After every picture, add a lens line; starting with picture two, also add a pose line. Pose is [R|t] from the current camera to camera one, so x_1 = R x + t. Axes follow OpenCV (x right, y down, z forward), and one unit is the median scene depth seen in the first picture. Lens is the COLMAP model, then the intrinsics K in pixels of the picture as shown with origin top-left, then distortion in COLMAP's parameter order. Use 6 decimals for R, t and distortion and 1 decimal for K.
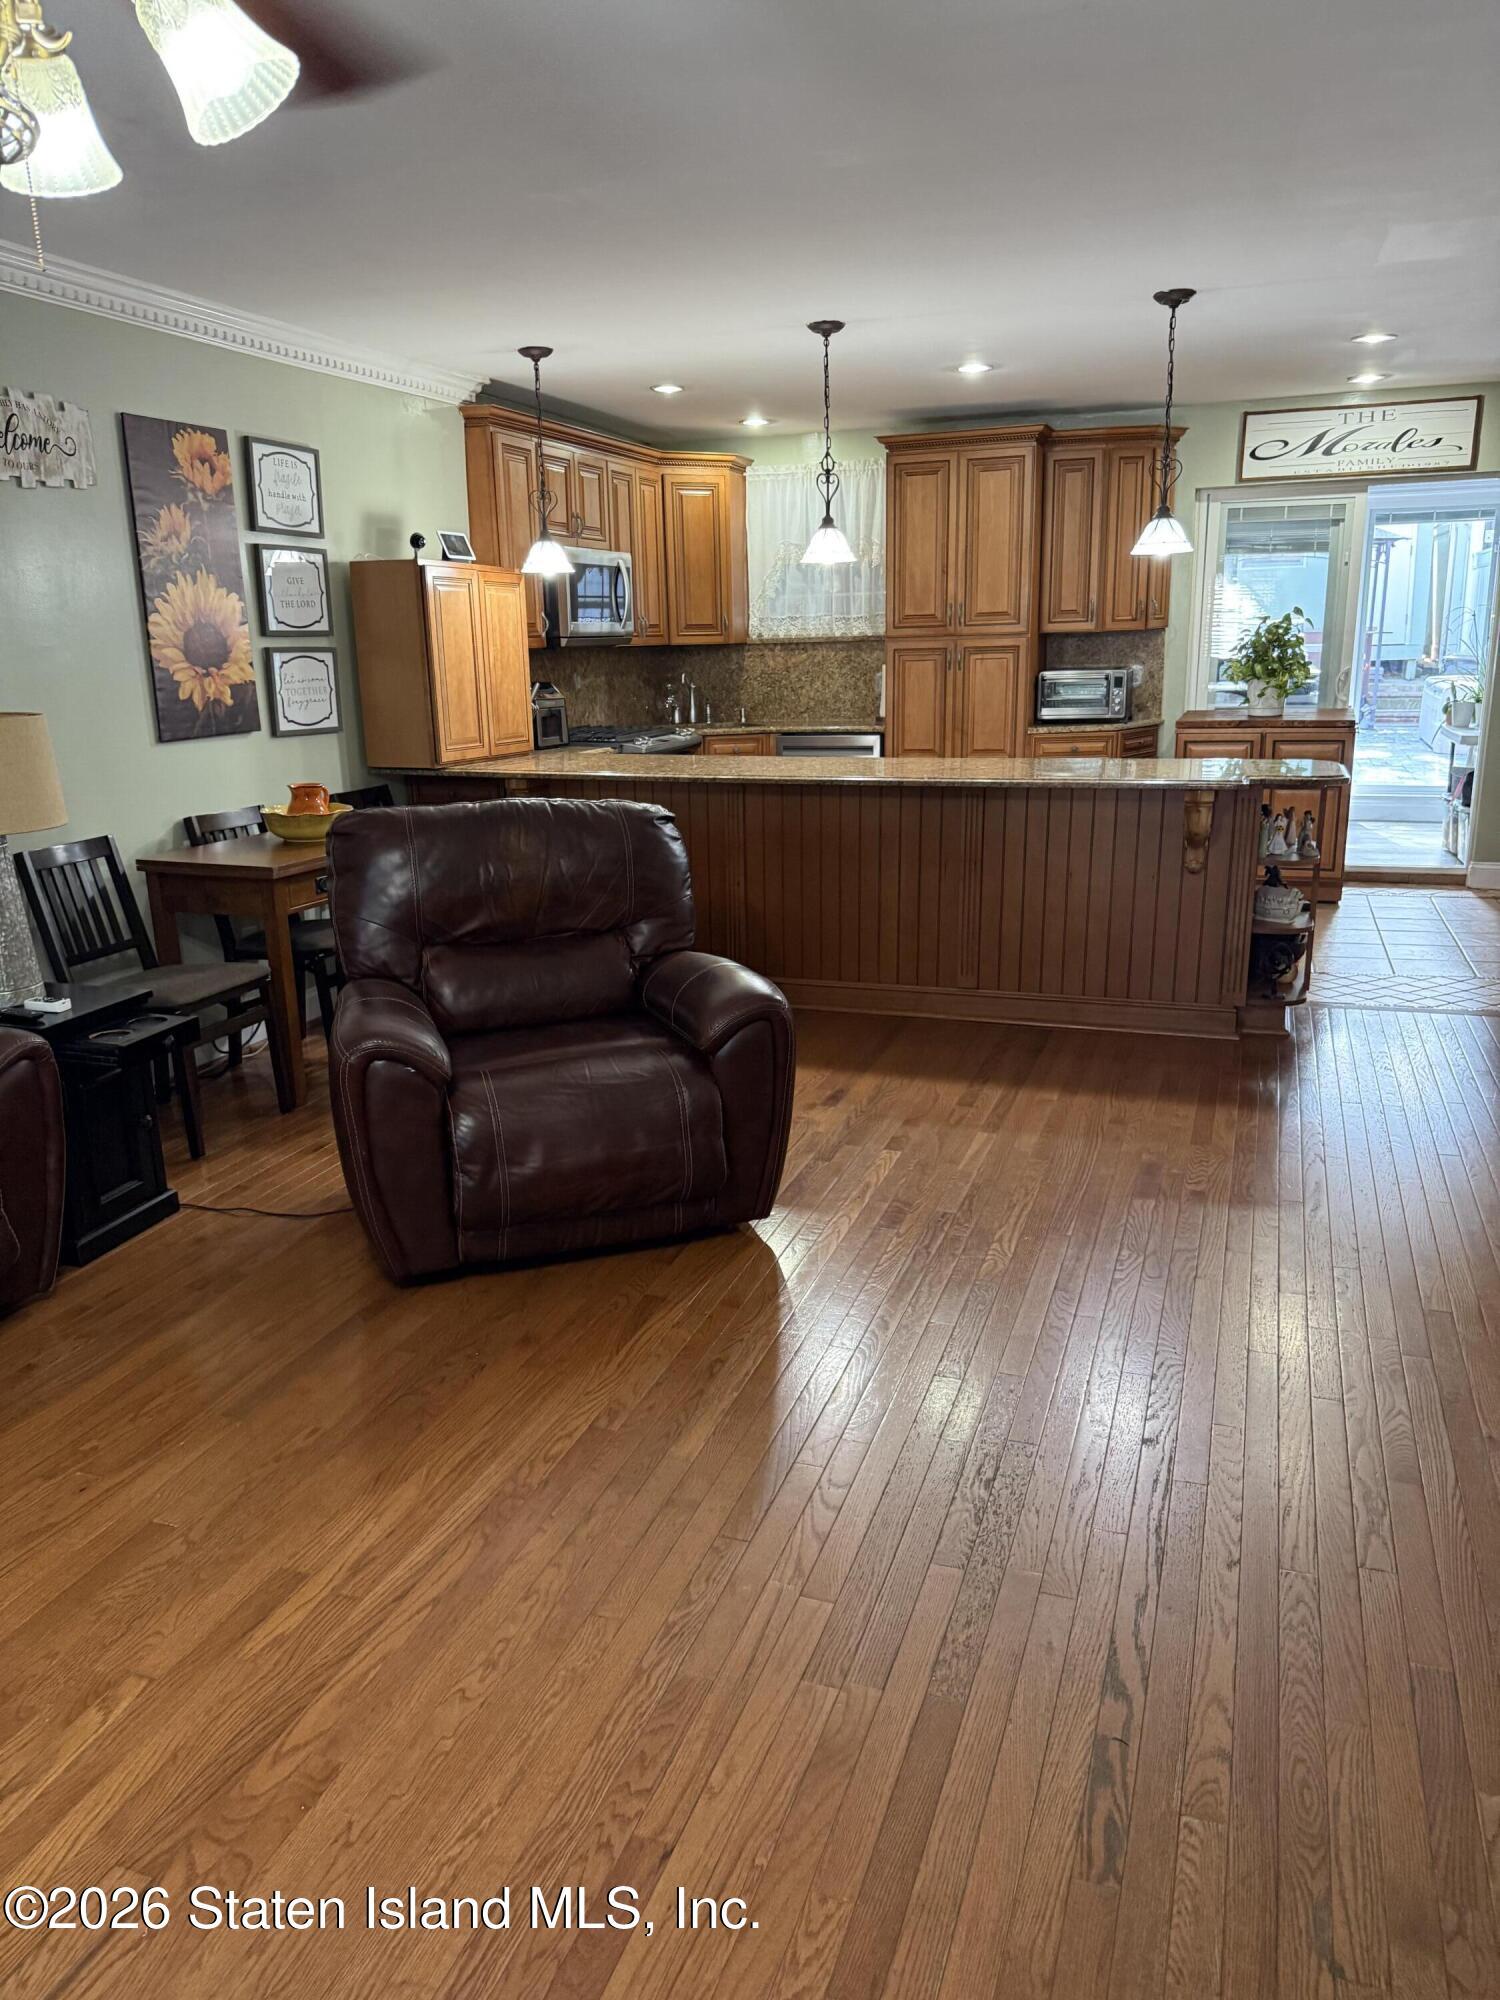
lens RADIAL K [[1416.0, 0, 748.1], [0, 1416.0, 1025.4], [0, 0, 1]] dist [0.041716, -0.065558]
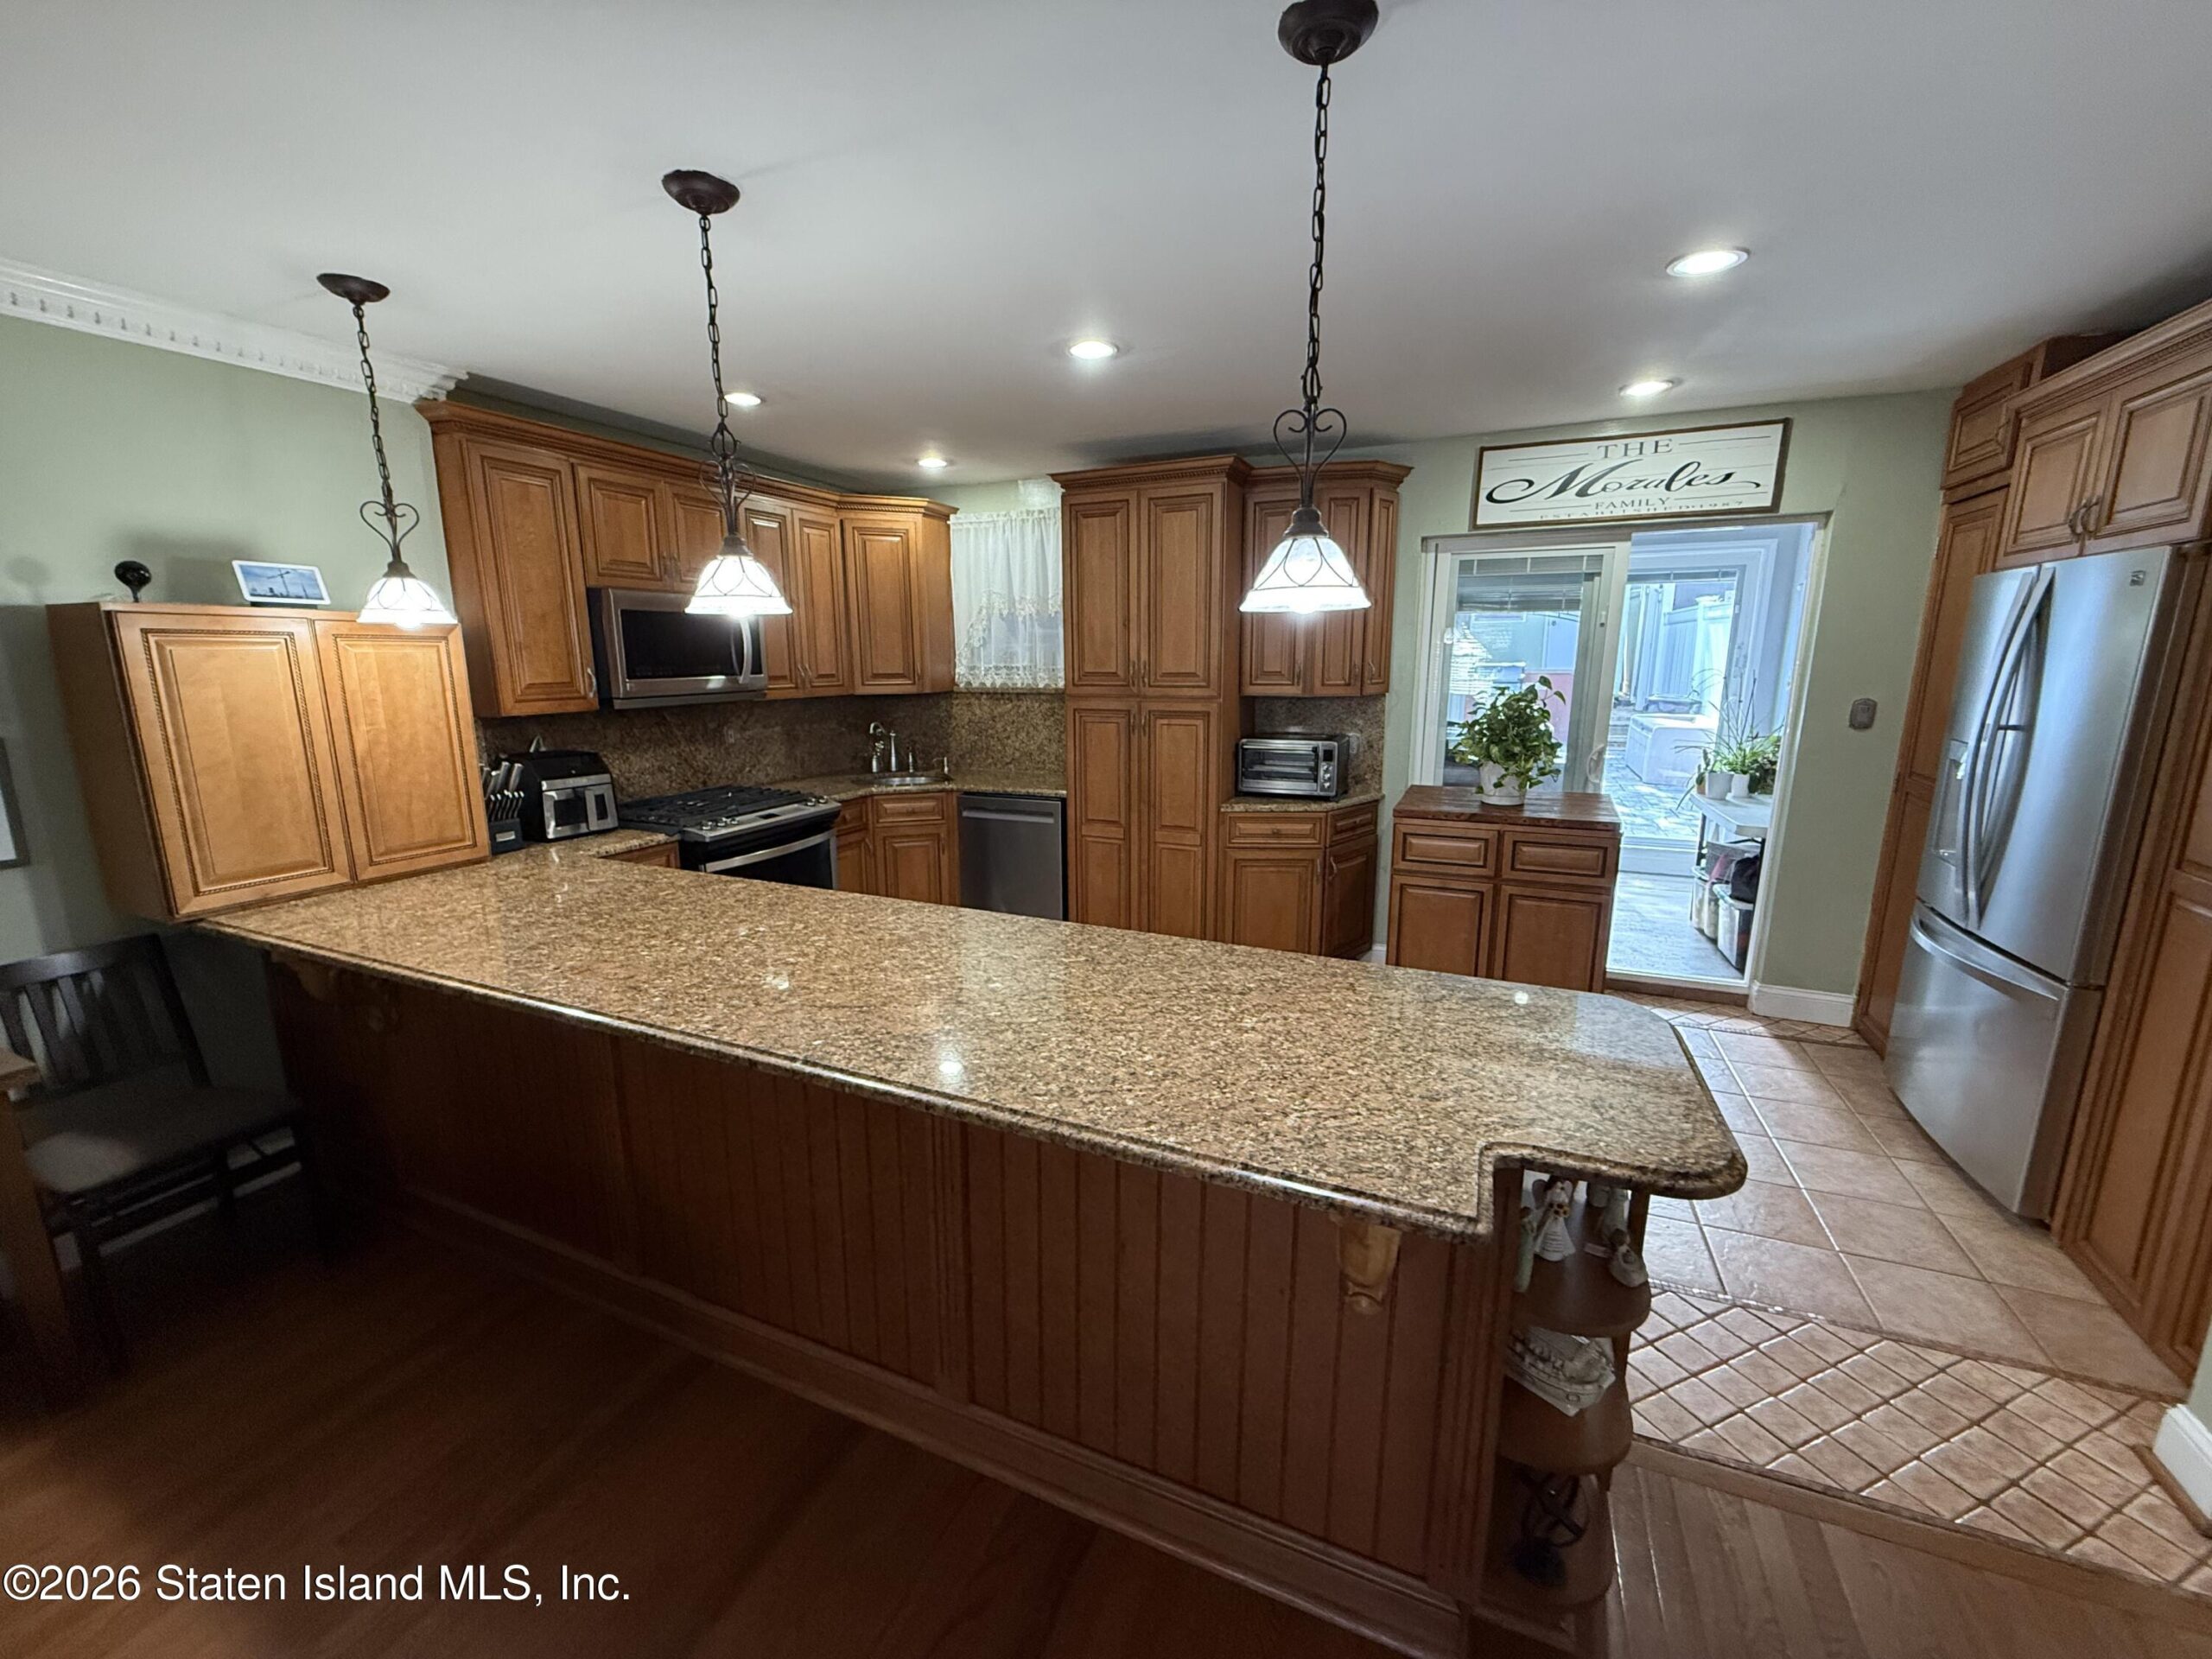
lens RADIAL K [[876.9, 0, 1103.1], [0, 876.9, 834.2], [0, 0, 1]] dist [-0.000390, -0.000291]
pose [[0.997376, 0.031868, -0.064999, 0.163723], [-0.035815, 0.997526, -0.060496, -0.159400], [0.062911, 0.062665, 0.996050, 0.475177]]
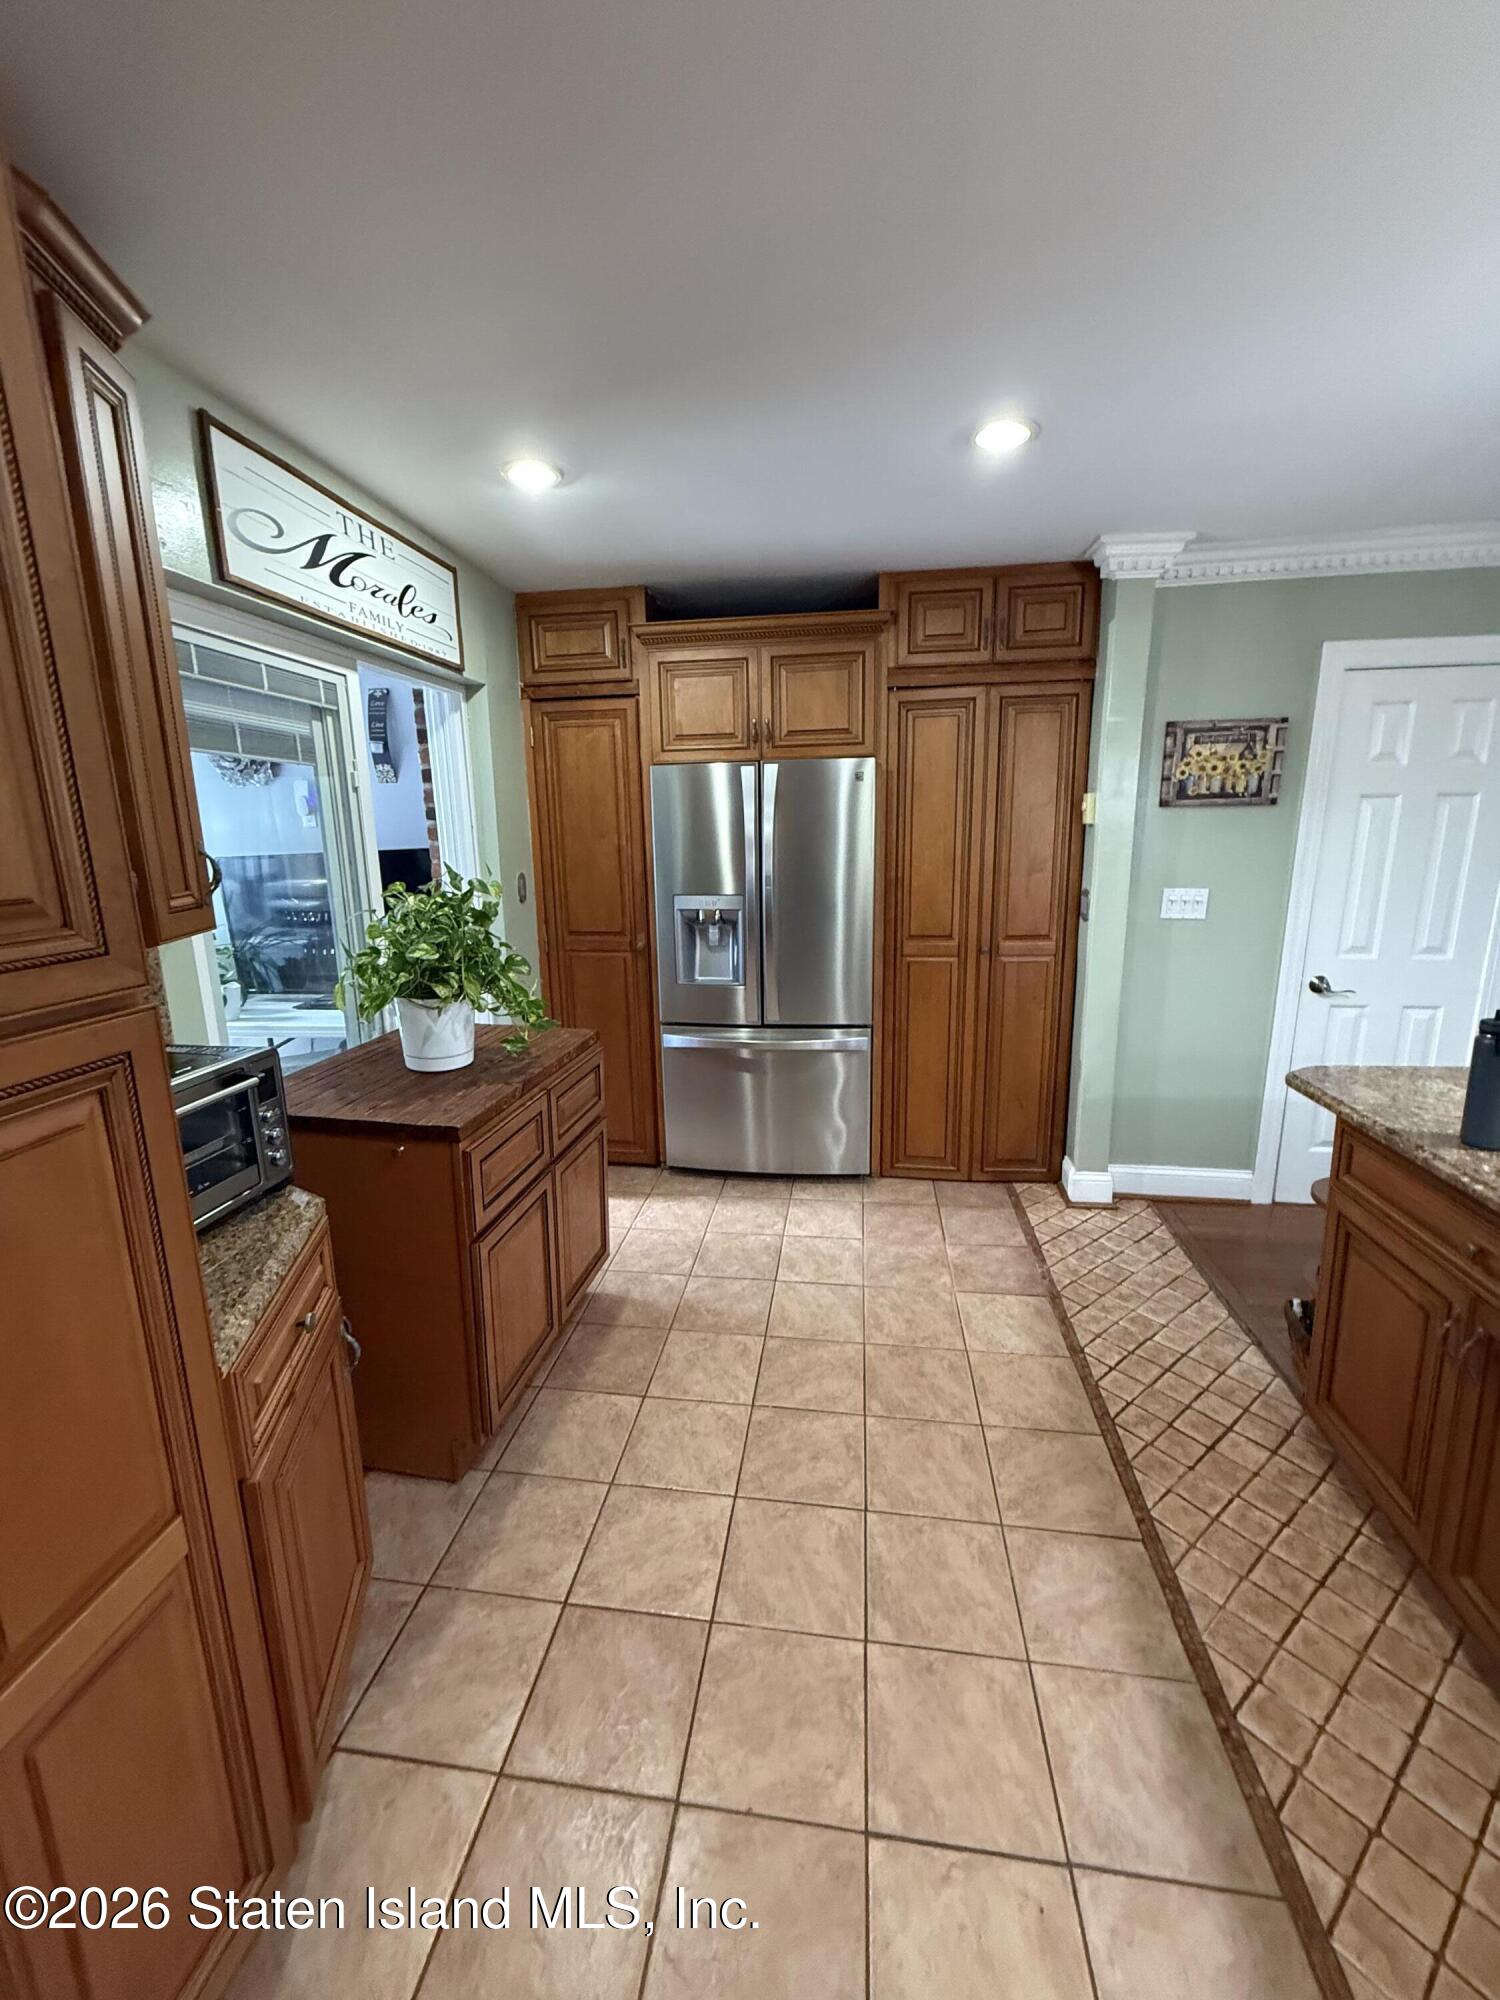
lens RADIAL K [[792.8, 0, 747.5], [0, 792.8, 990.3], [0, 0, 1]] dist [-0.000390, -0.000291]
pose [[-0.196237, -0.167253, 0.966187, 0.065980], [0.285328, 0.932967, 0.219454, -0.273724], [-0.938125, 0.318745, -0.135361, 0.922291]]
